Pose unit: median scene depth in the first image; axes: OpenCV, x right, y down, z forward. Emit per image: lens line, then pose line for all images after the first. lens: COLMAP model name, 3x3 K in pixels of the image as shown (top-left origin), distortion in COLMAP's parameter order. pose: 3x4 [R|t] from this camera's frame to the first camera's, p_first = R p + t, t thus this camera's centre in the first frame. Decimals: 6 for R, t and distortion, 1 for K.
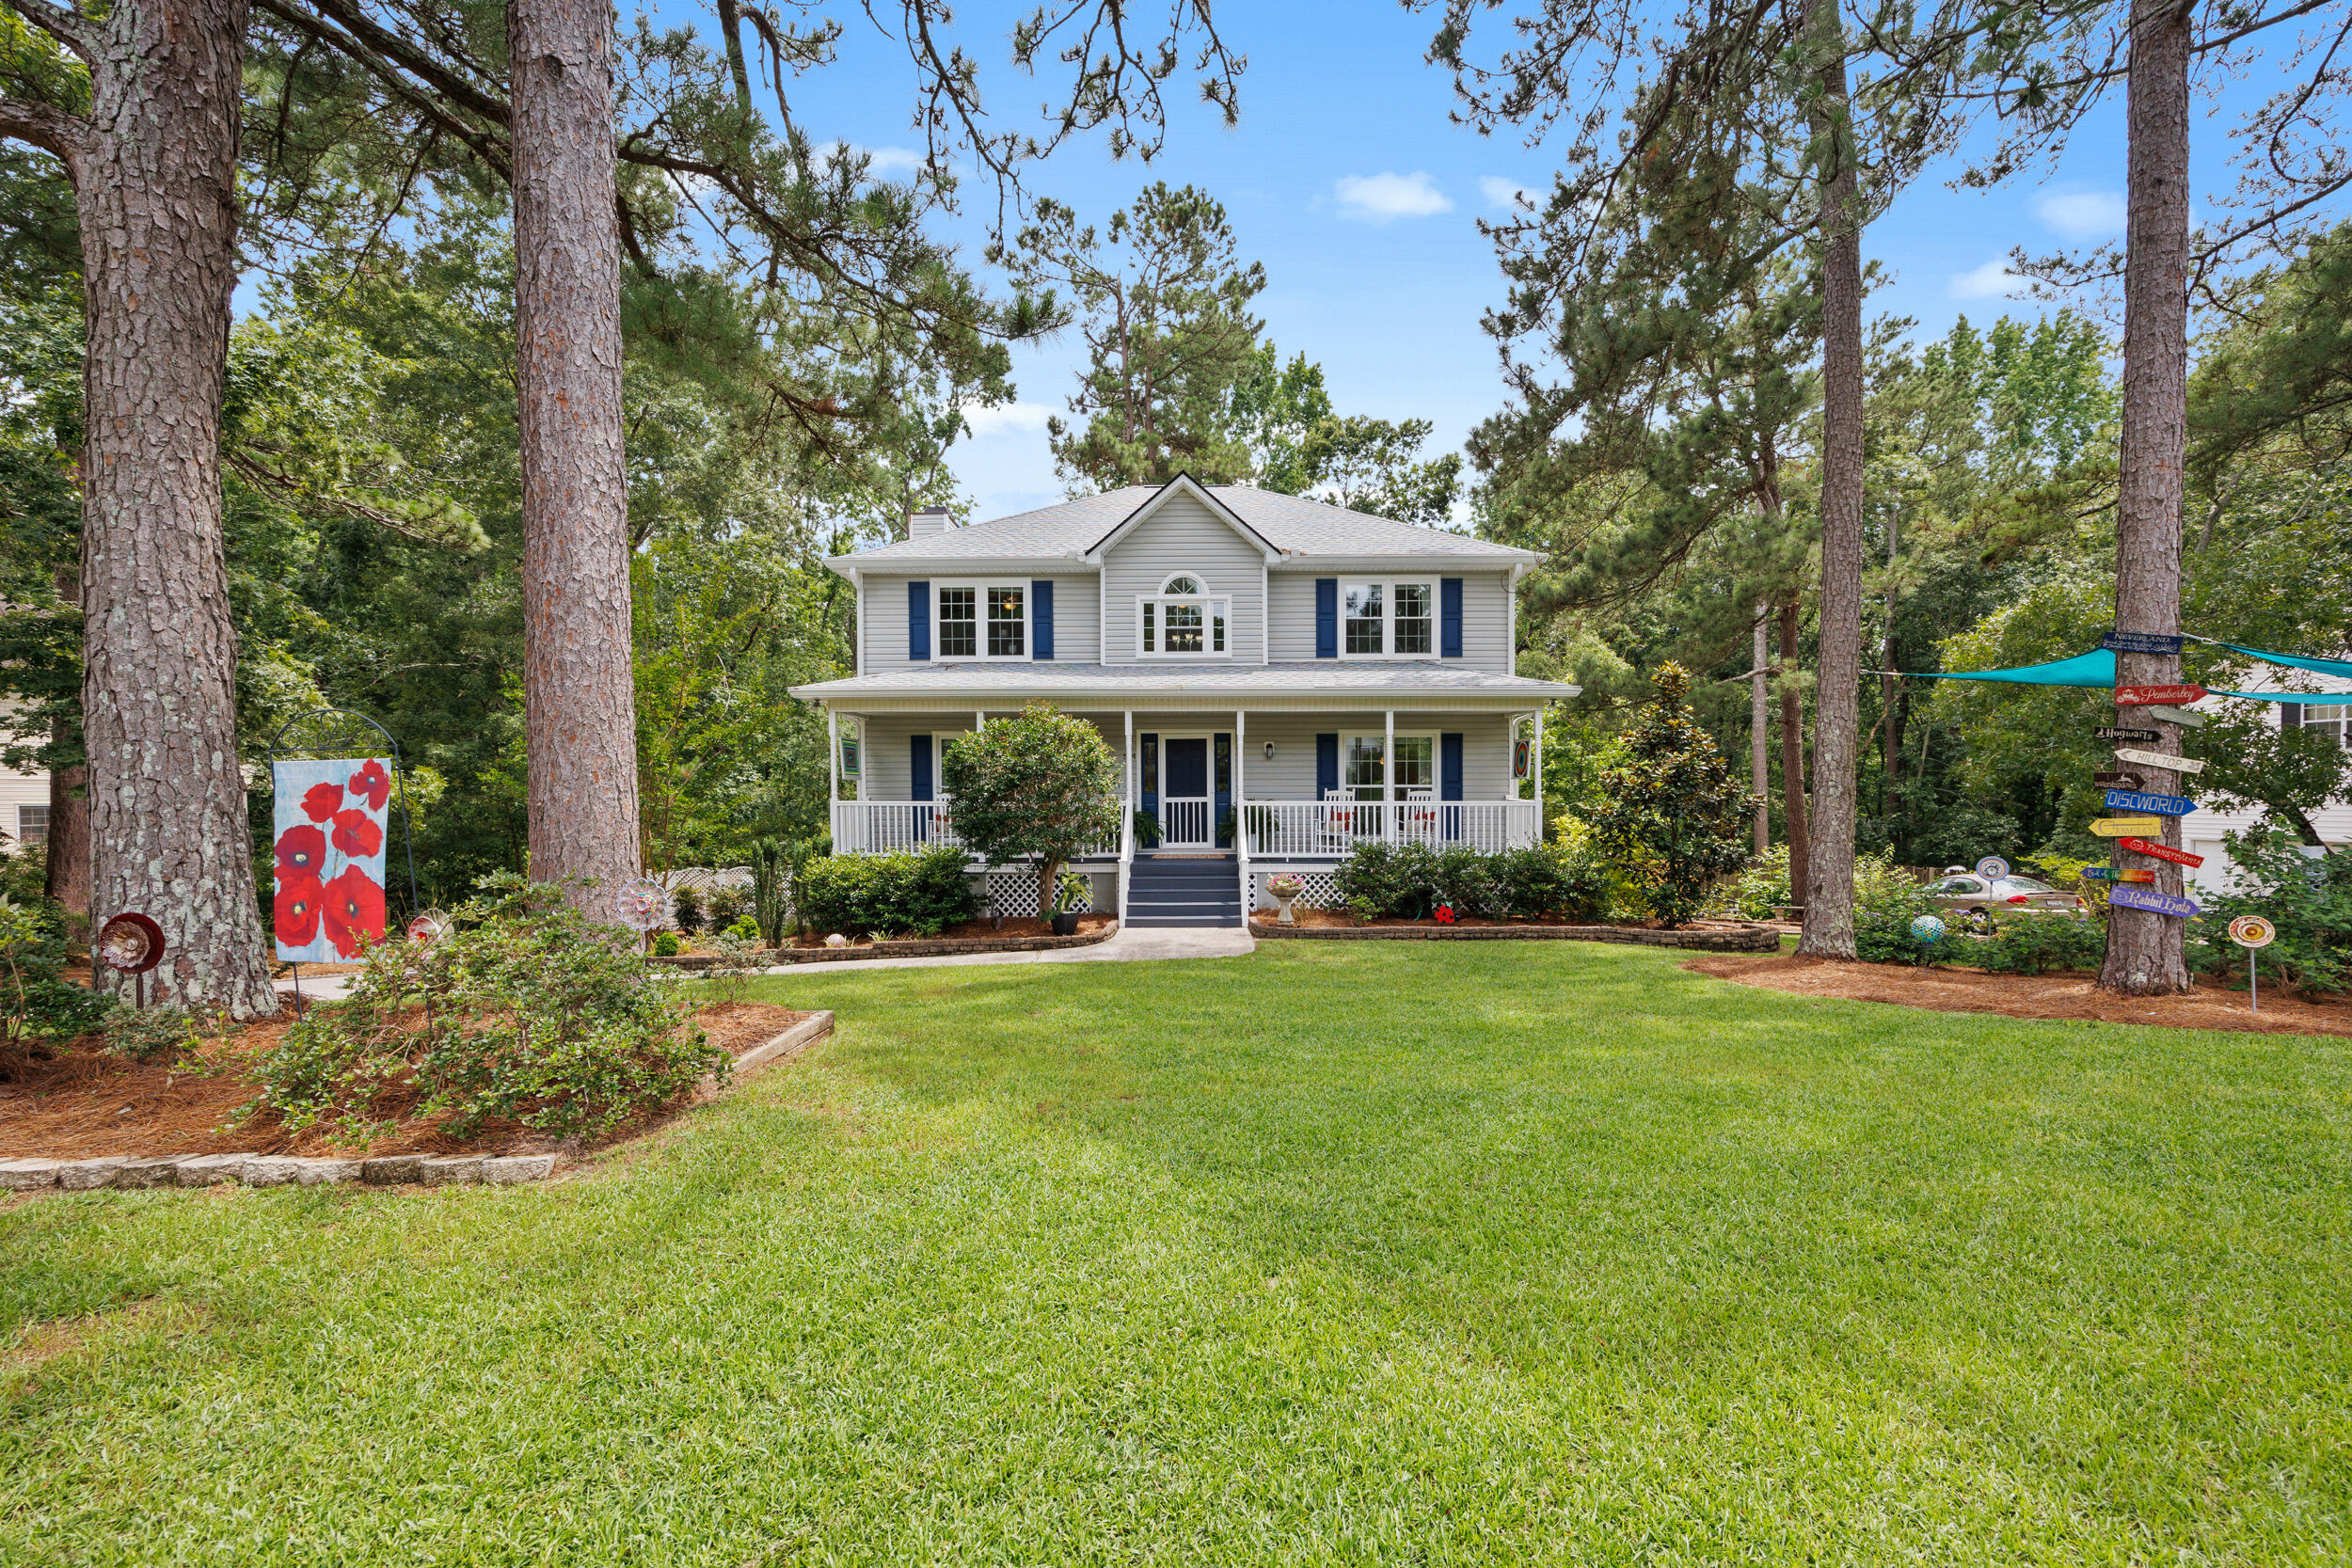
lens RADIAL K [[1046.5, 0, 1176.0], [0, 1046.5, 784.0], [0, 0, 1]] dist [-0.000552, -0.000033]
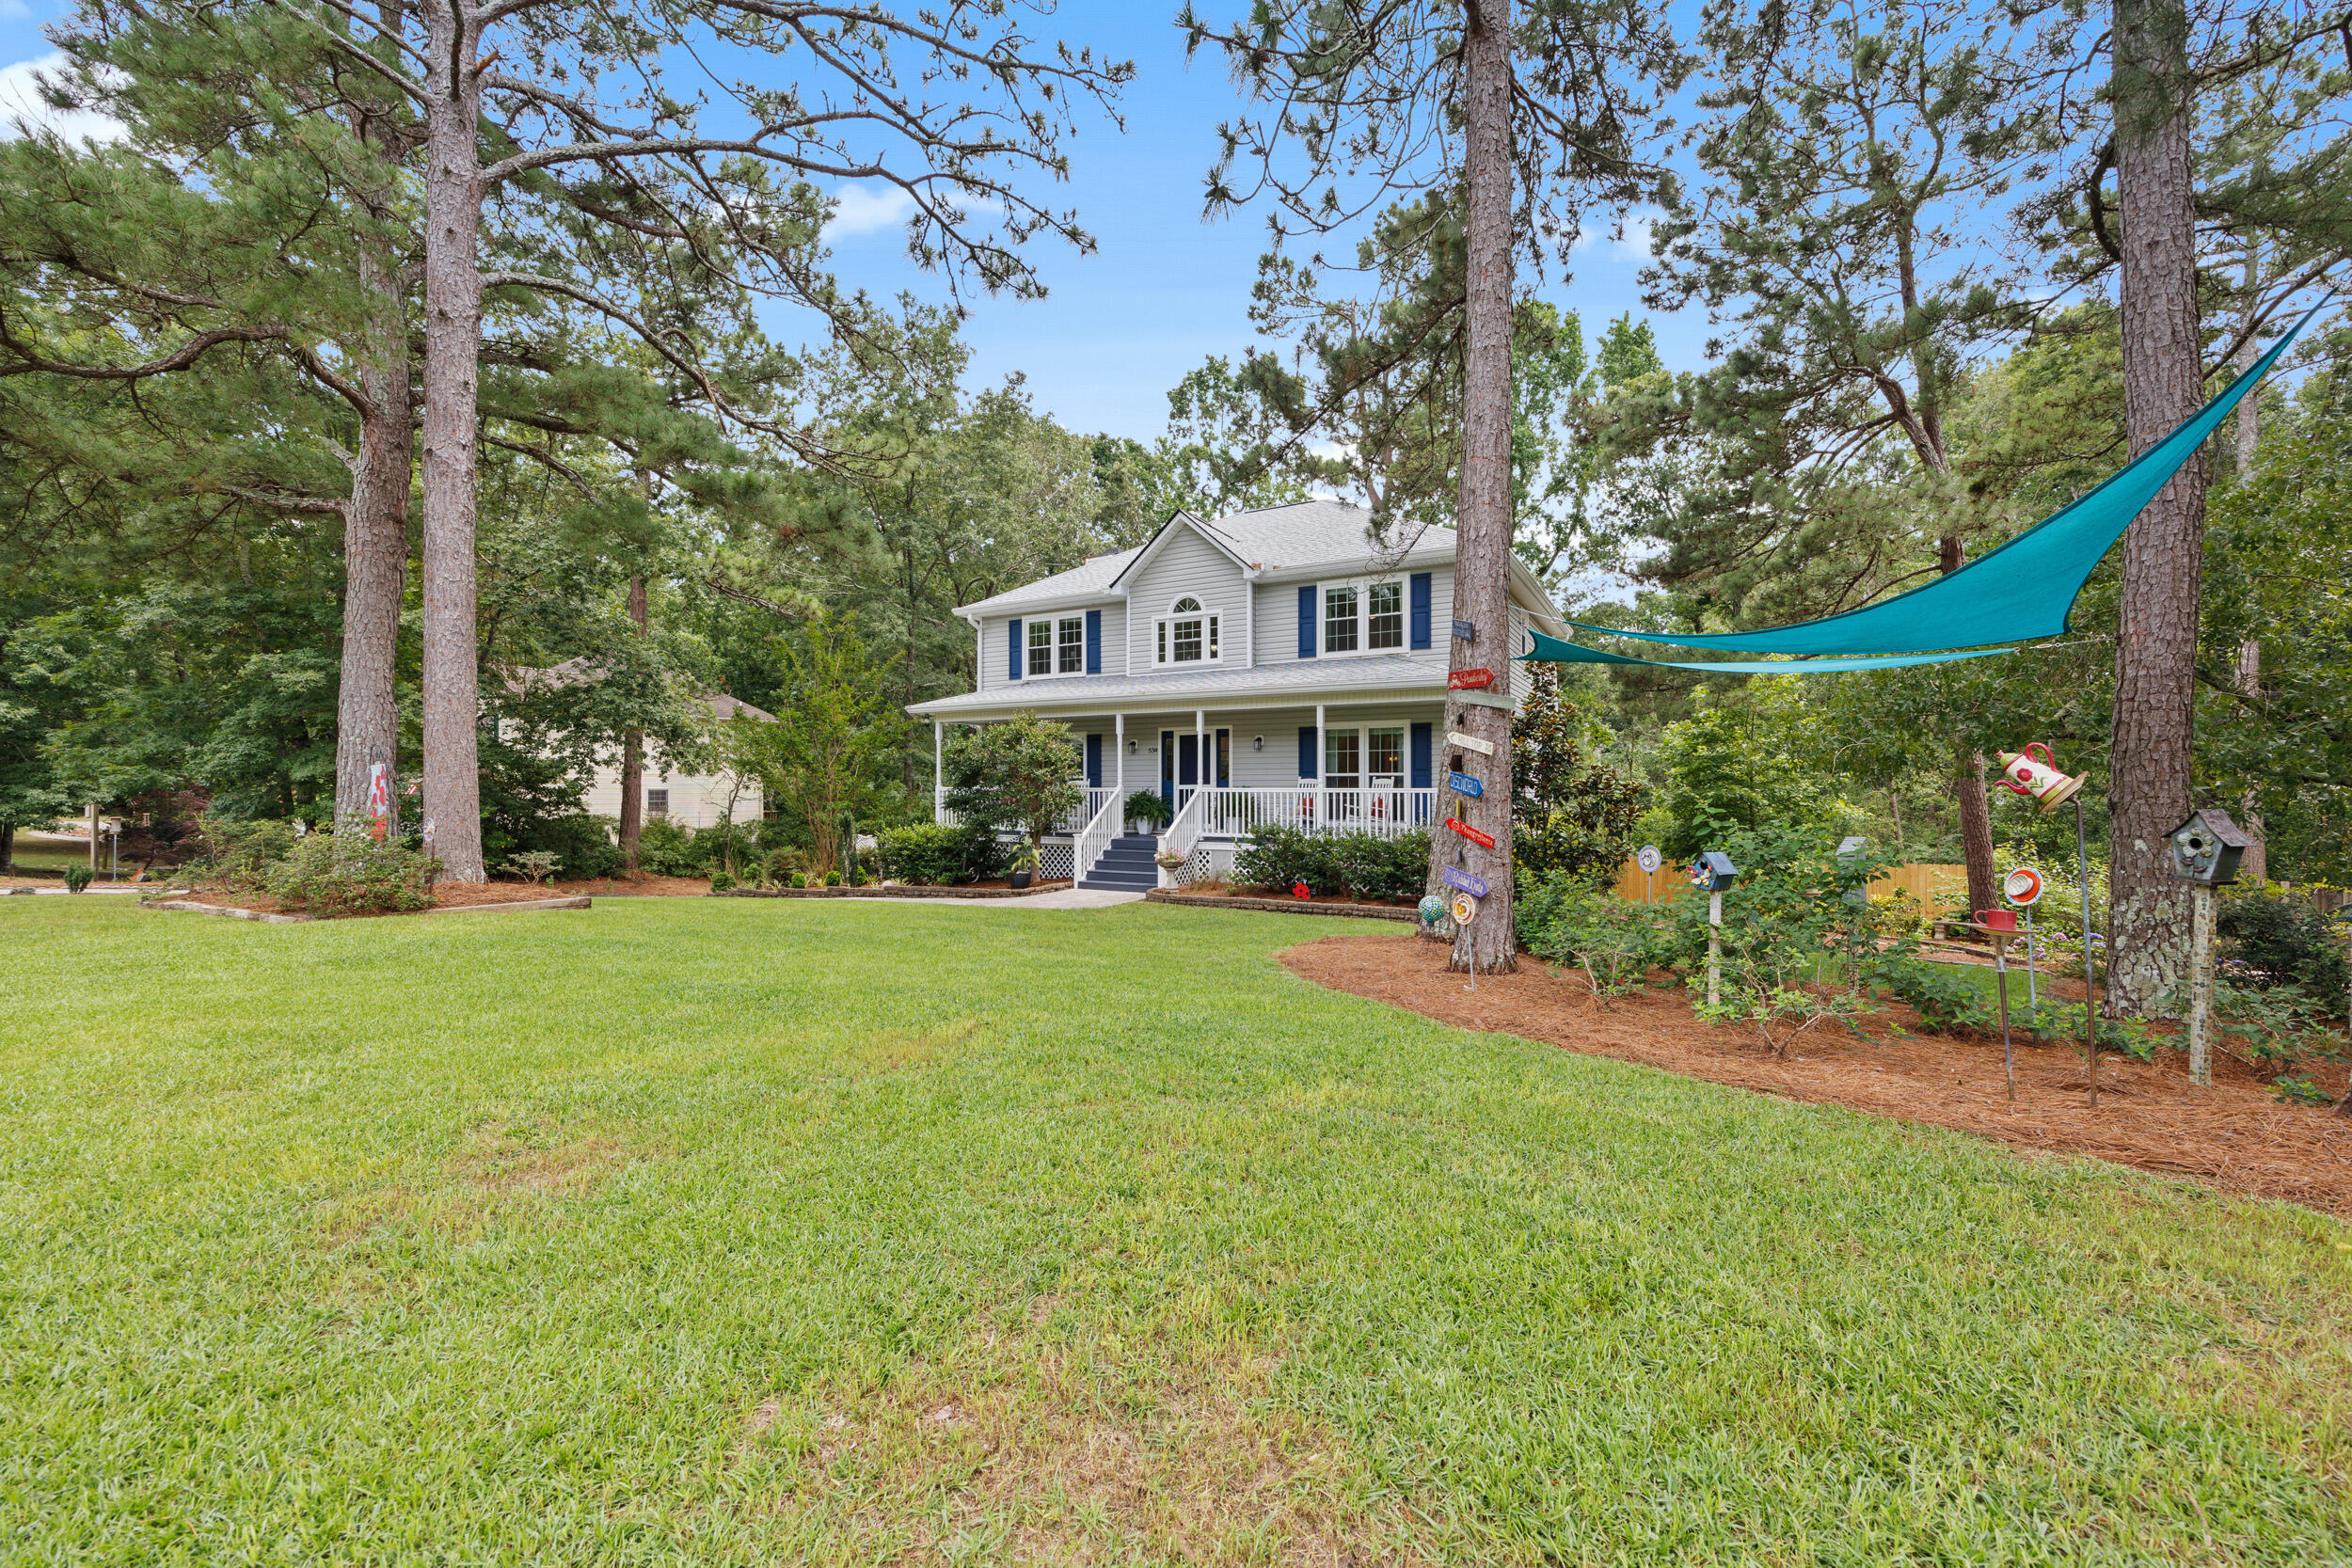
lens RADIAL K [[1046.5, 0, 1176.0], [0, 1046.5, 784.0], [0, 0, 1]] dist [-0.000552, -0.000033]
pose [[0.851333, 0.000529, -0.524625, 0.608753], [0.006676, 0.999908, 0.011840, -0.001923], [0.524583, -0.013582, 0.851251, -0.009990]]
